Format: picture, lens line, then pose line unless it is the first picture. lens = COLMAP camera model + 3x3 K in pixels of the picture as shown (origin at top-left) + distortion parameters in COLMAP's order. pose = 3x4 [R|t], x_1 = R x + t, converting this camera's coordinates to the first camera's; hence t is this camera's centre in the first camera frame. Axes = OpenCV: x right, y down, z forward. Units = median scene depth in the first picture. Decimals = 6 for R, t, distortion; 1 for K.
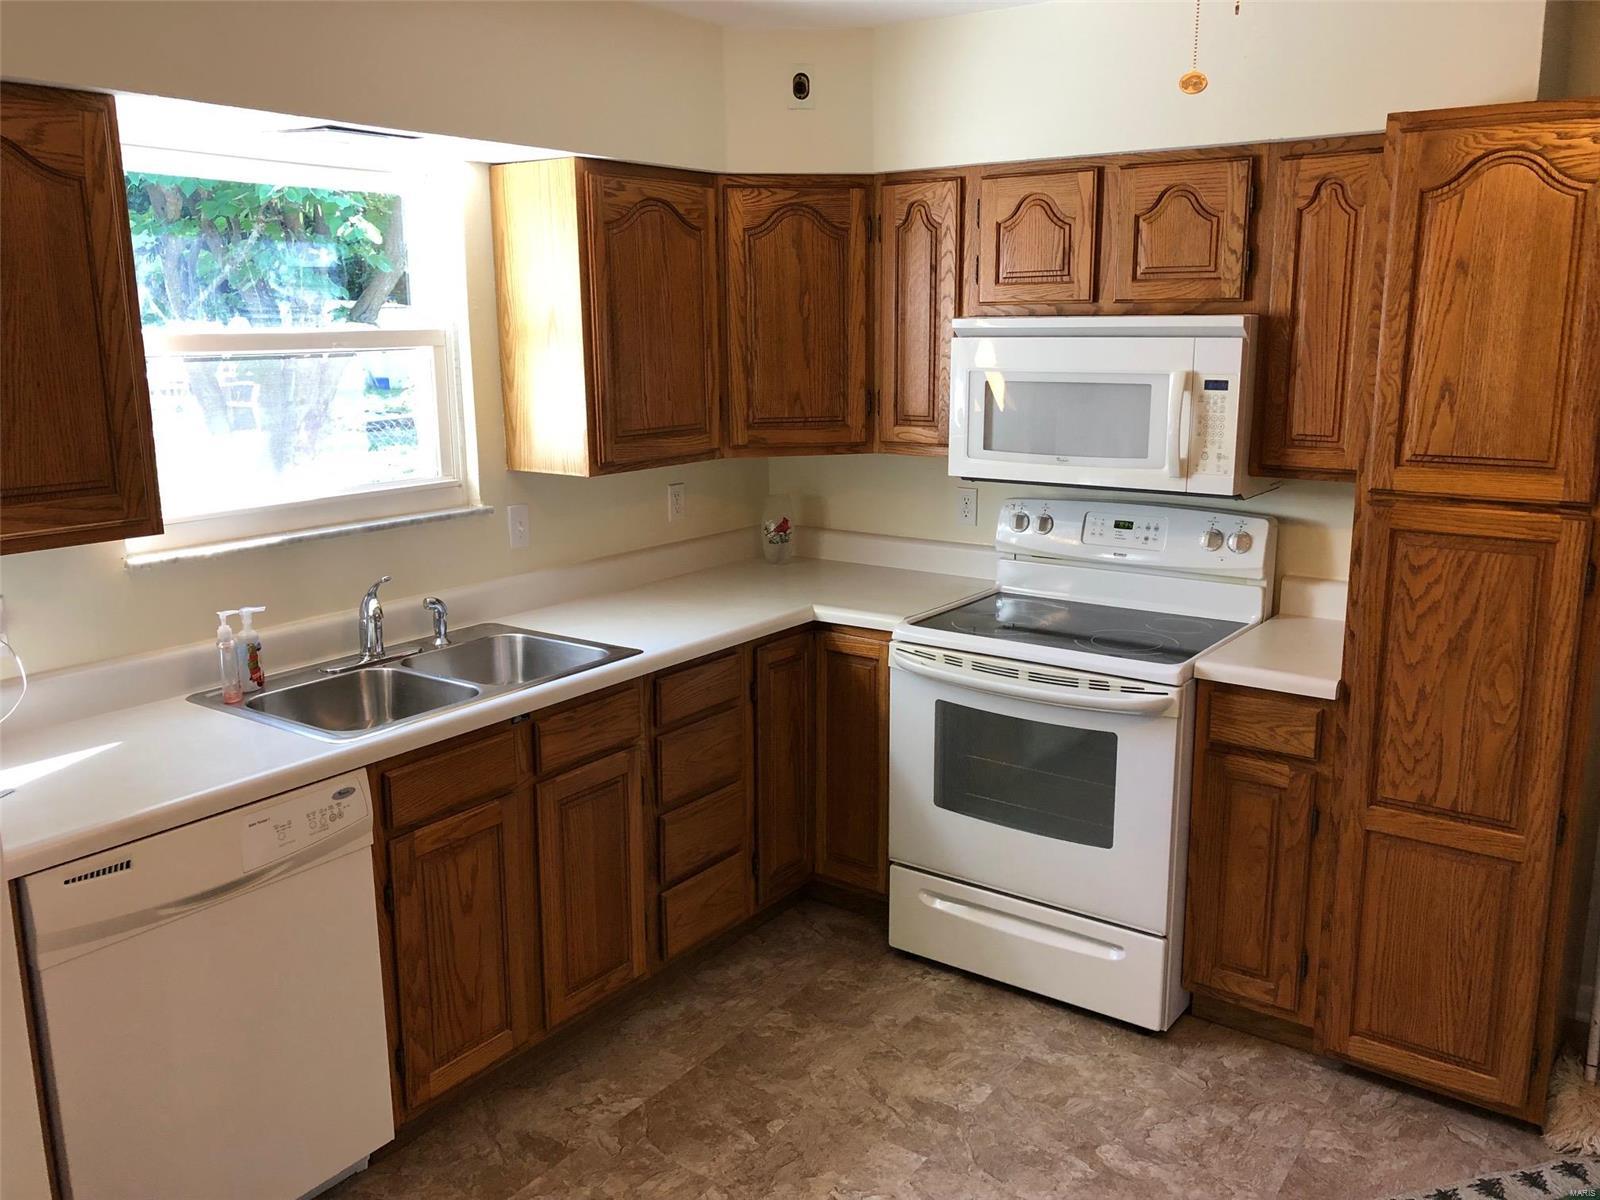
lens RADIAL K [[1300.3, 0, 800.0], [0, 1300.3, 600.0], [0, 0, 1]] dist [0.001919, -0.082833]
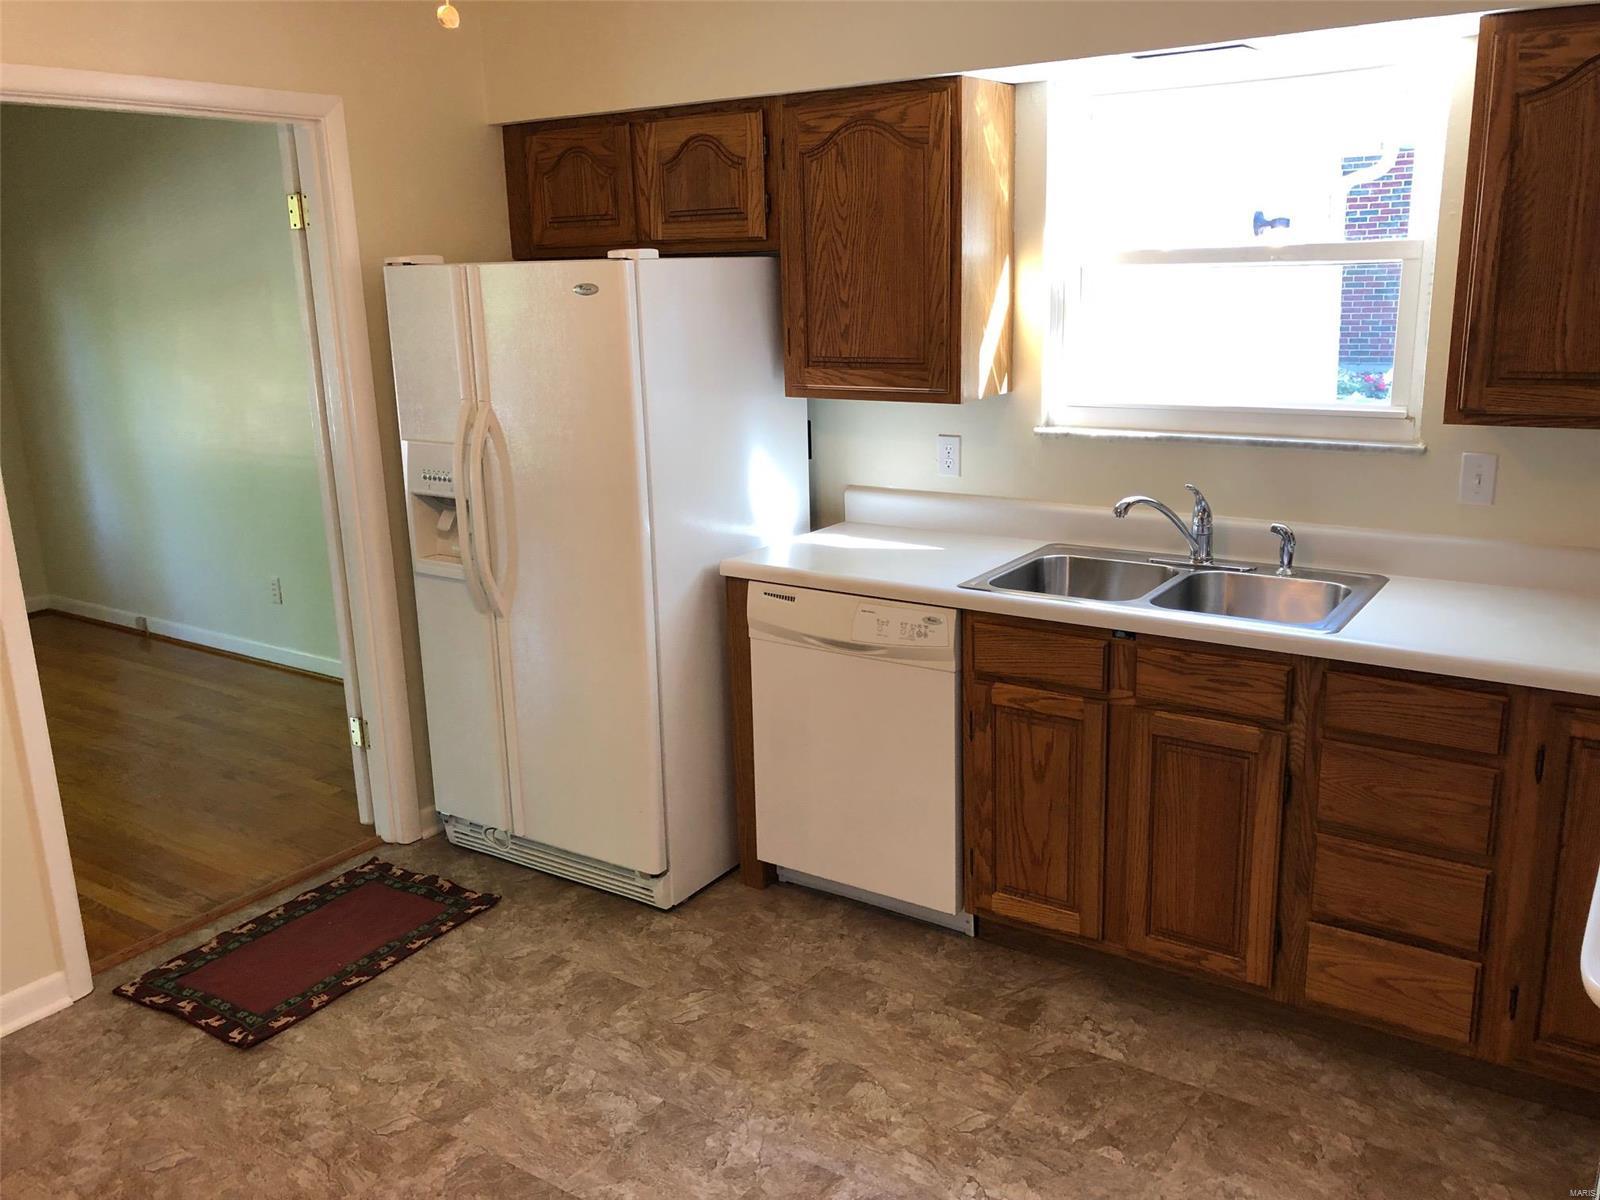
lens RADIAL K [[1314.3, 0, 779.8], [0, 1314.3, 589.4], [0, 0, 1]] dist [0.005018, -0.001371]
pose [[0.004188, 0.248375, -0.968655, 0.759421], [-0.176813, 0.953585, 0.243747, -0.143747], [0.984236, 0.170250, 0.047909, 0.668071]]
